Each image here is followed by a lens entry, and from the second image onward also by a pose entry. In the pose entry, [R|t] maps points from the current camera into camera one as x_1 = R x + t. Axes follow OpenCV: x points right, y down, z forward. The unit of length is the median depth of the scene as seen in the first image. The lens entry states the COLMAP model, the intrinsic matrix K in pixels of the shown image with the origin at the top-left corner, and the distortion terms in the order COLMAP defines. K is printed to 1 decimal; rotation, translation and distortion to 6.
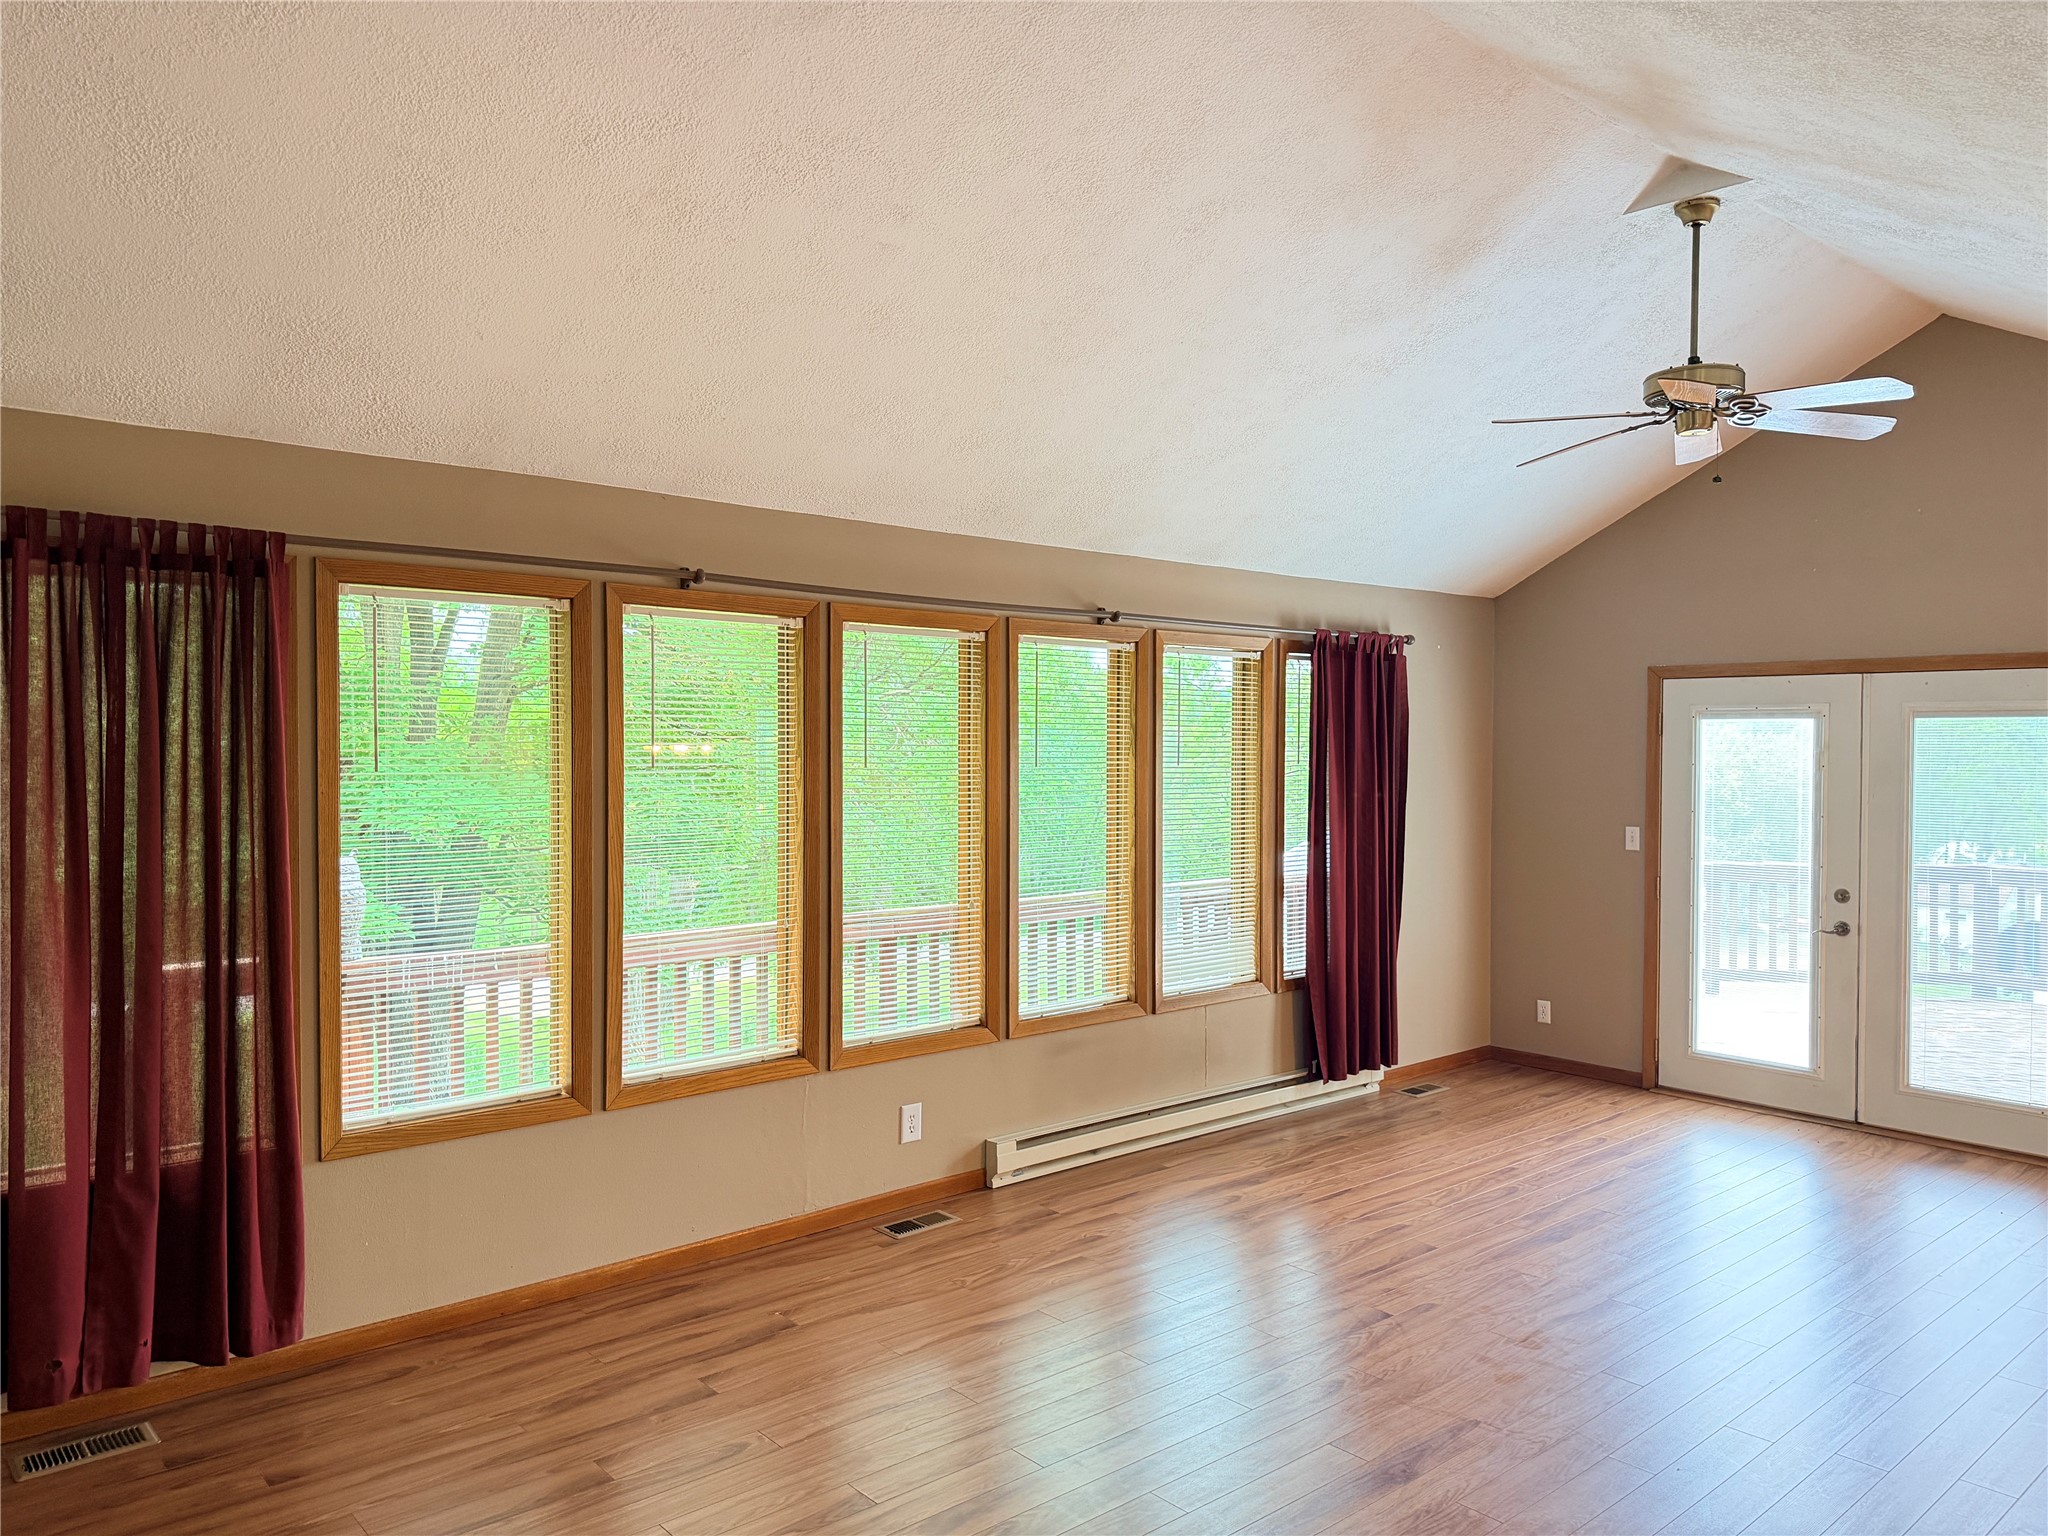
lens RADIAL K [[1440.7, 0, 1011.1], [0, 1440.7, 763.0], [0, 0, 1]] dist [0.073061, -0.078874]
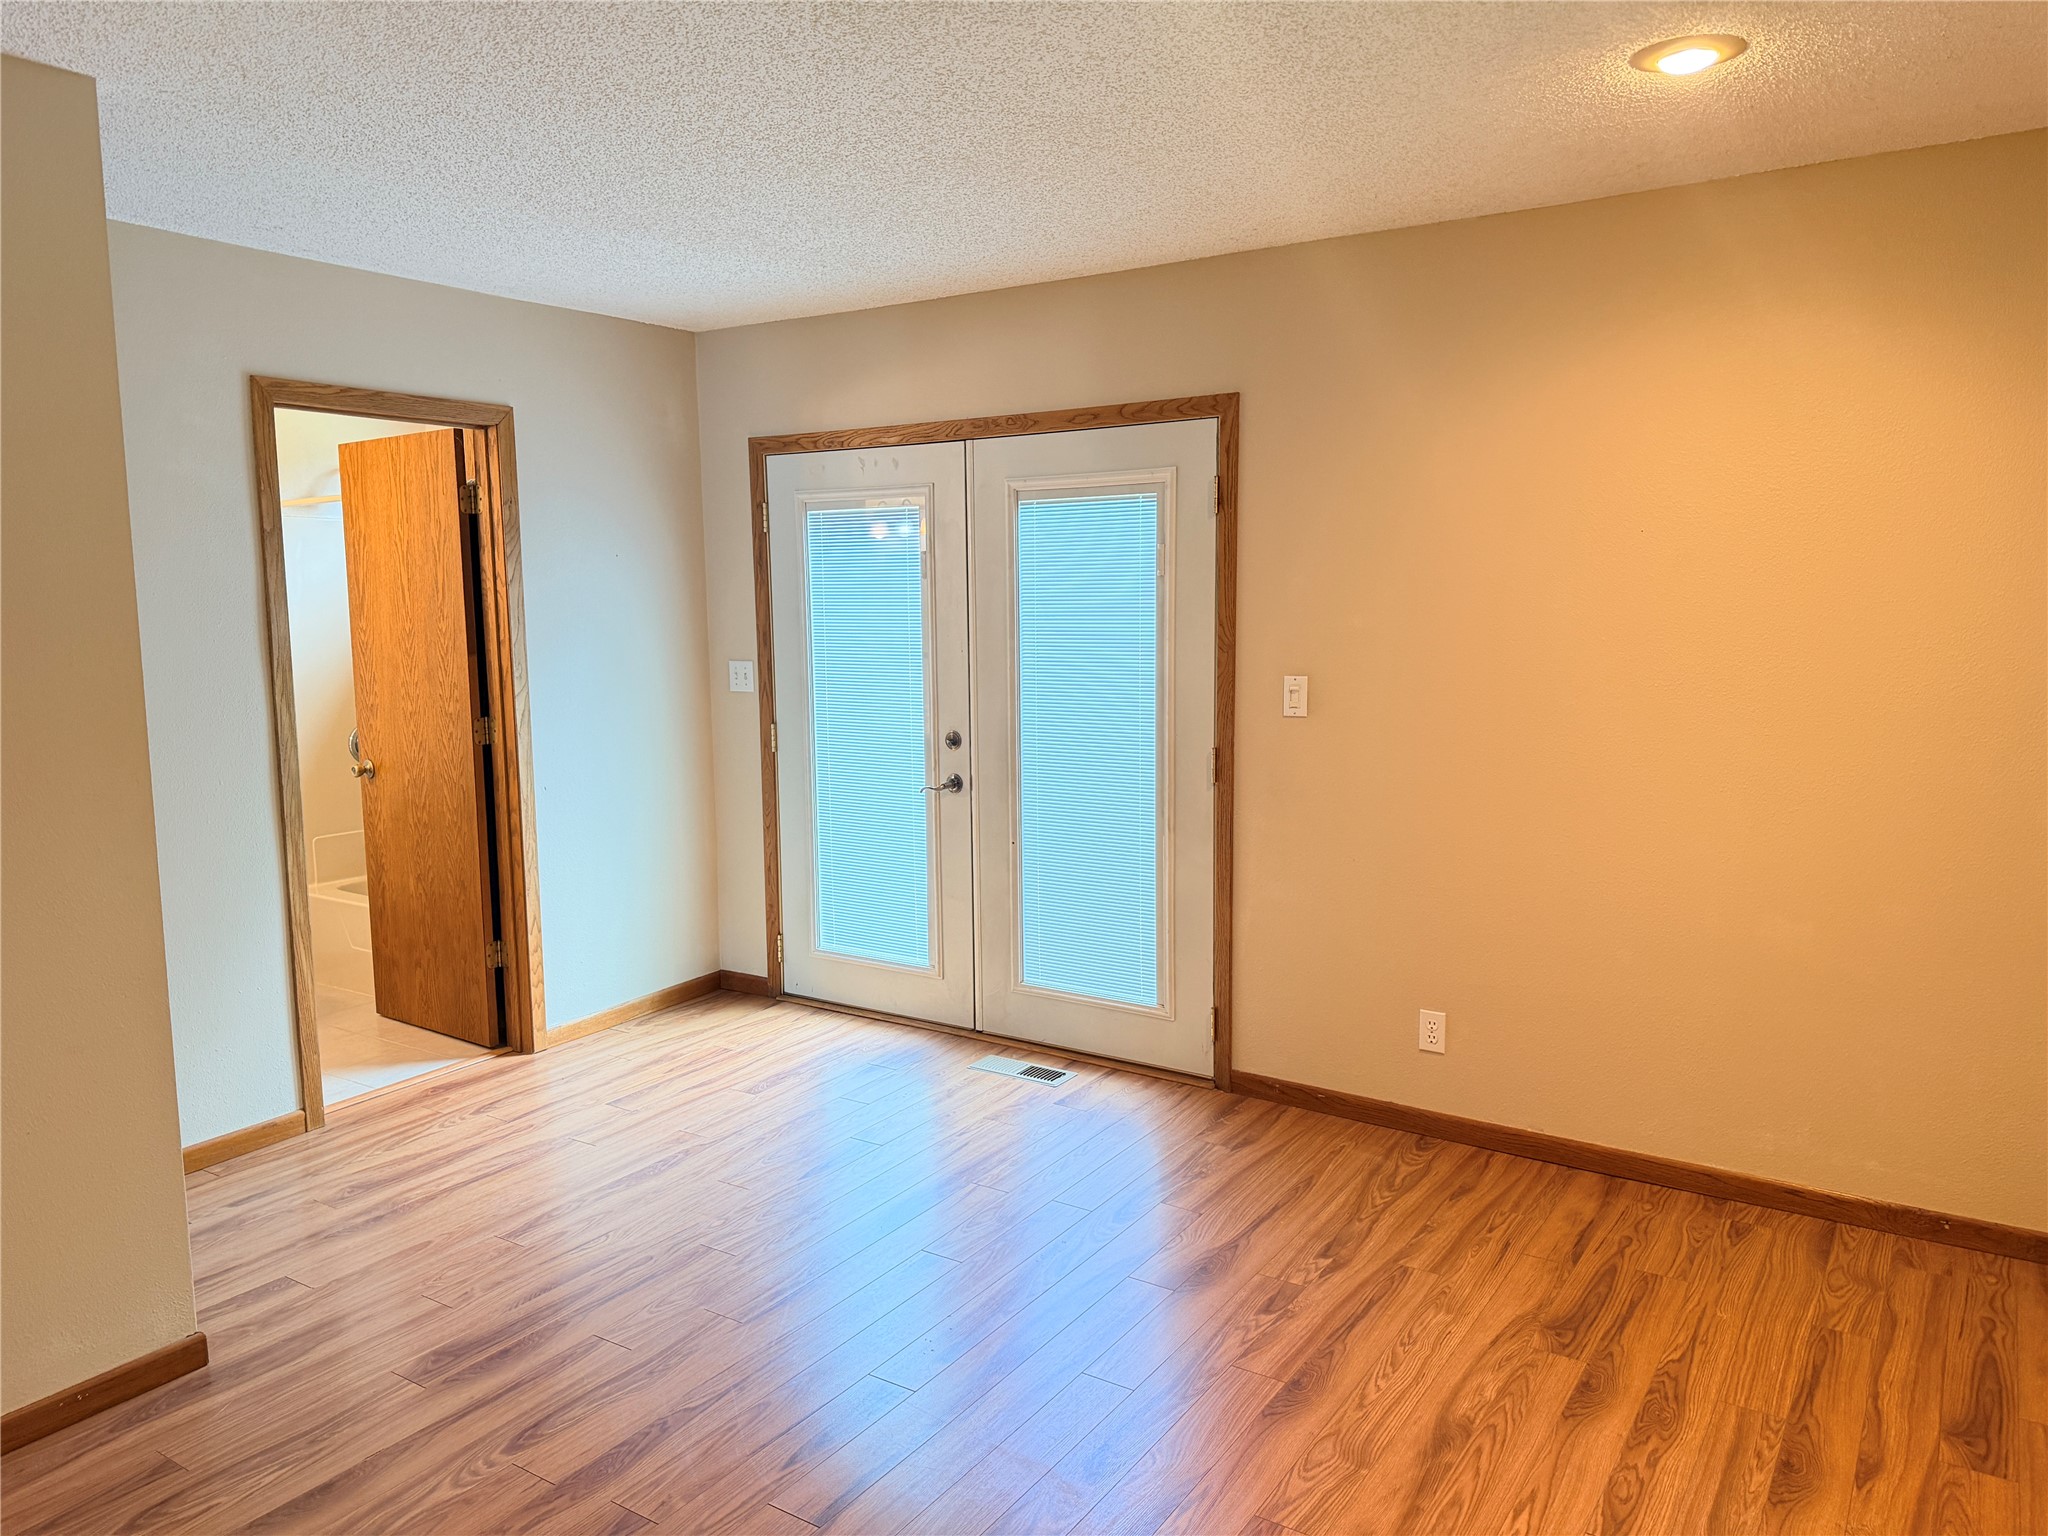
lens RADIAL K [[1440.7, 0, 1013.1], [0, 1440.7, 758.5], [0, 0, 1]] dist [0.073061, -0.078874]
pose [[0.967037, -0.054980, 0.248630, 0.416925], [0.027462, 0.993235, 0.112824, 0.016819], [-0.253151, -0.102277, 0.962005, 0.276231]]
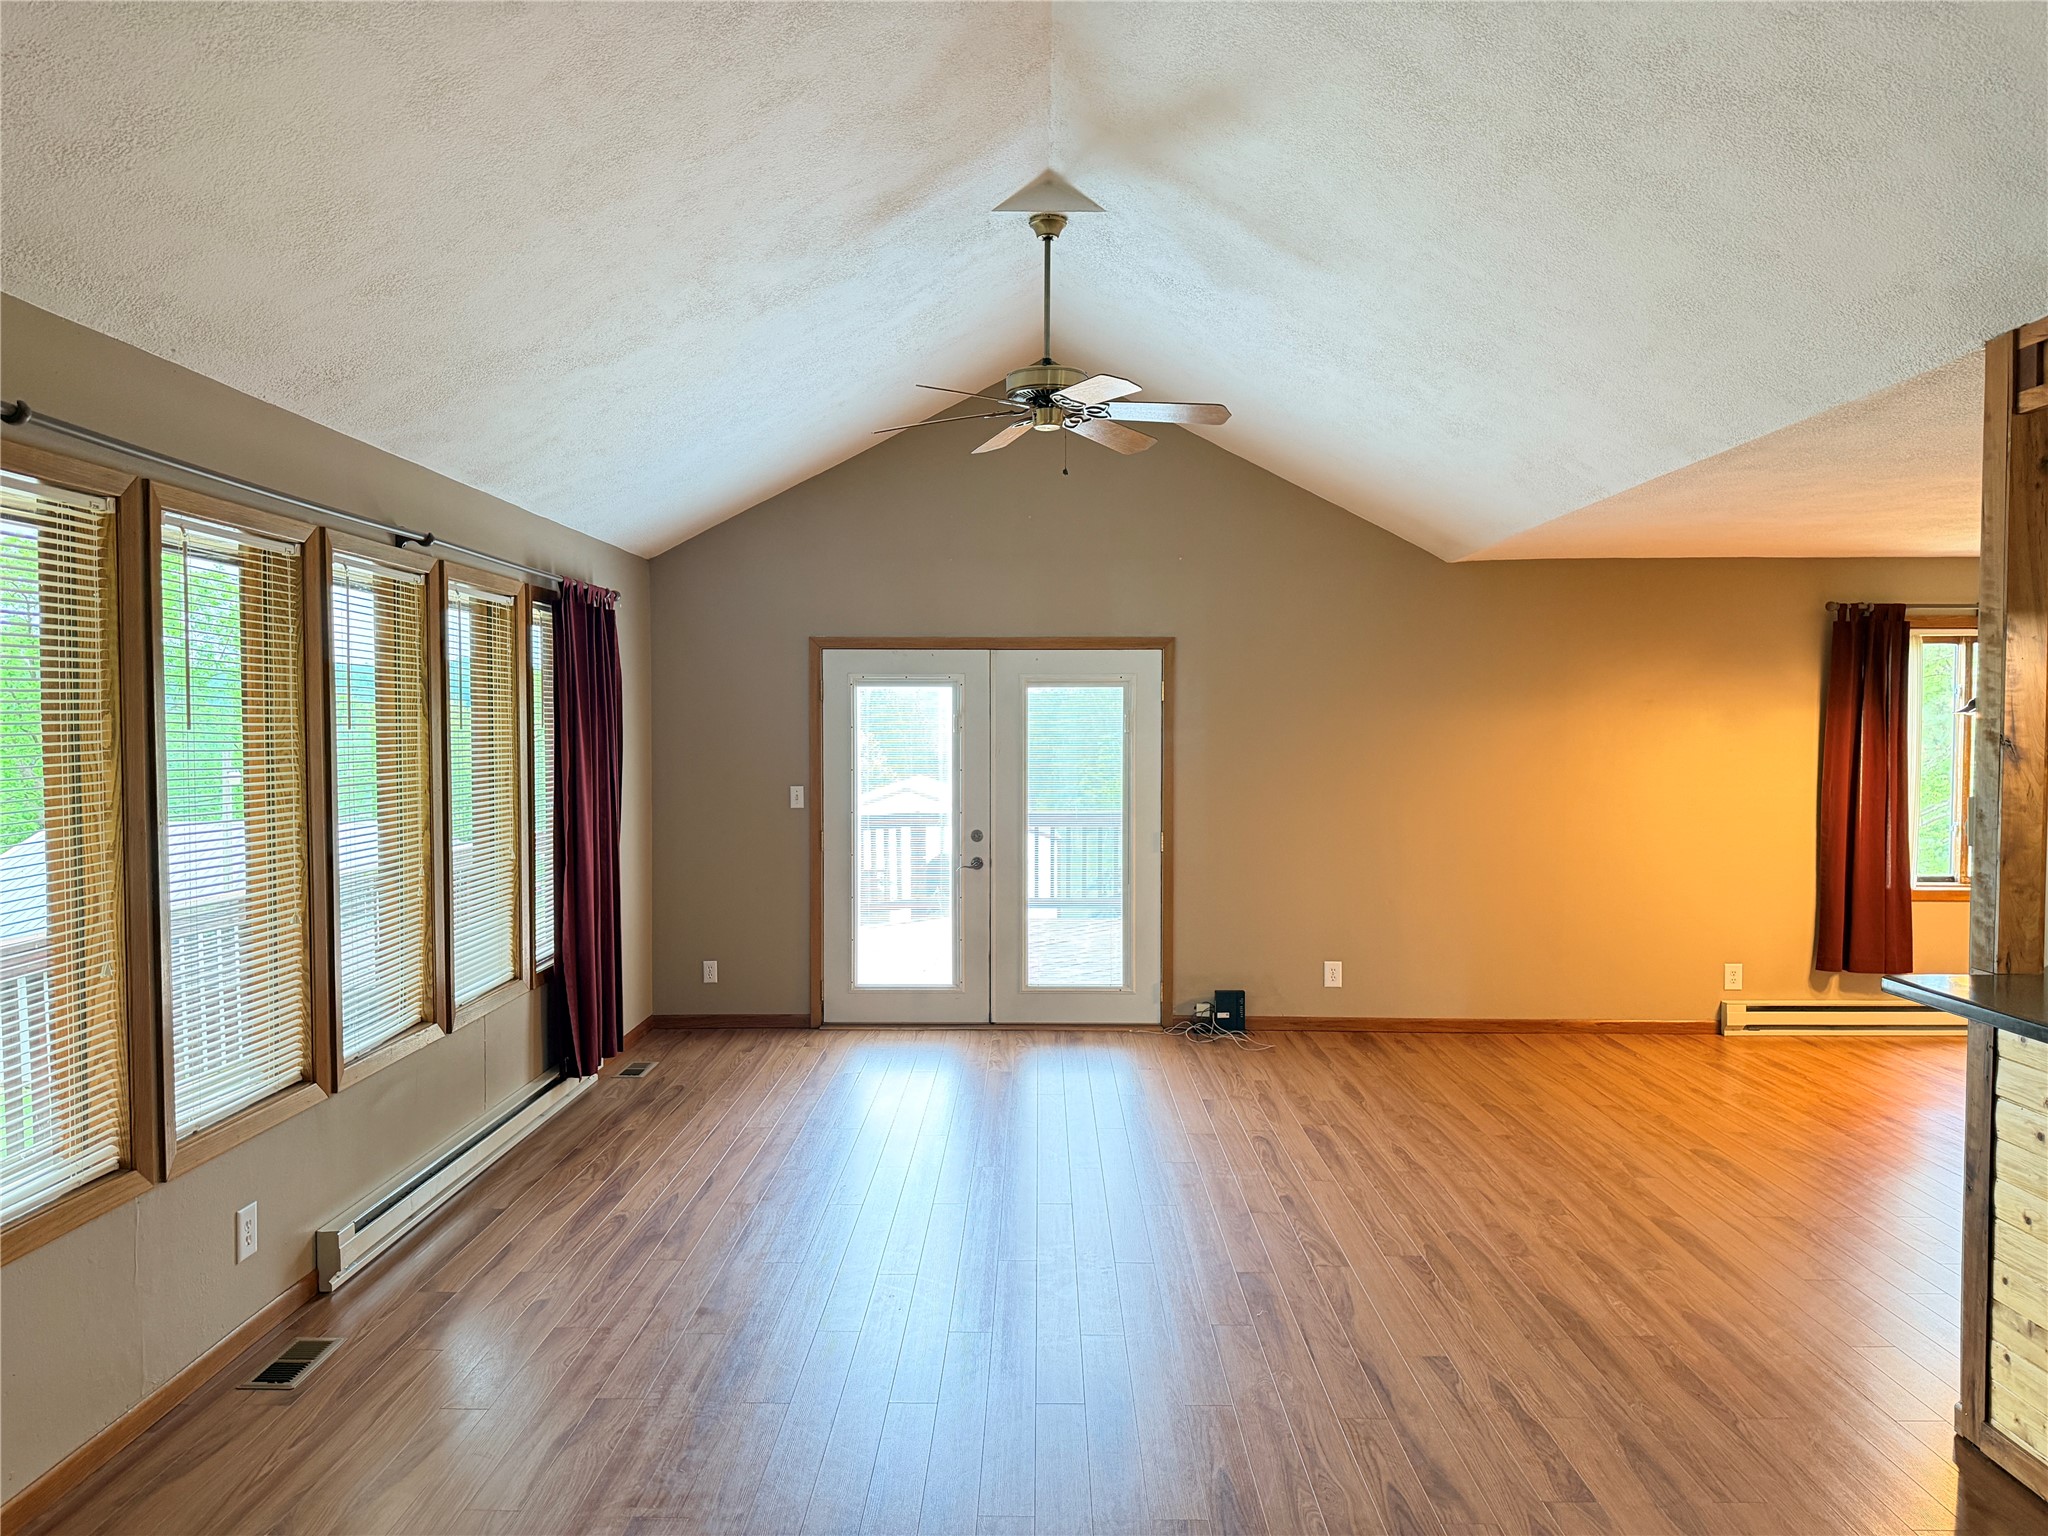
lens RADIAL K [[1440.7, 0, 1018.2], [0, 1440.7, 782.9], [0, 0, 1]] dist [0.073061, -0.078874]
pose [[0.669029, -0.037839, 0.742272, -0.281578], [0.016380, 0.999211, 0.036173, 0.005975], [-0.743055, -0.012042, 0.669122, 0.194055]]
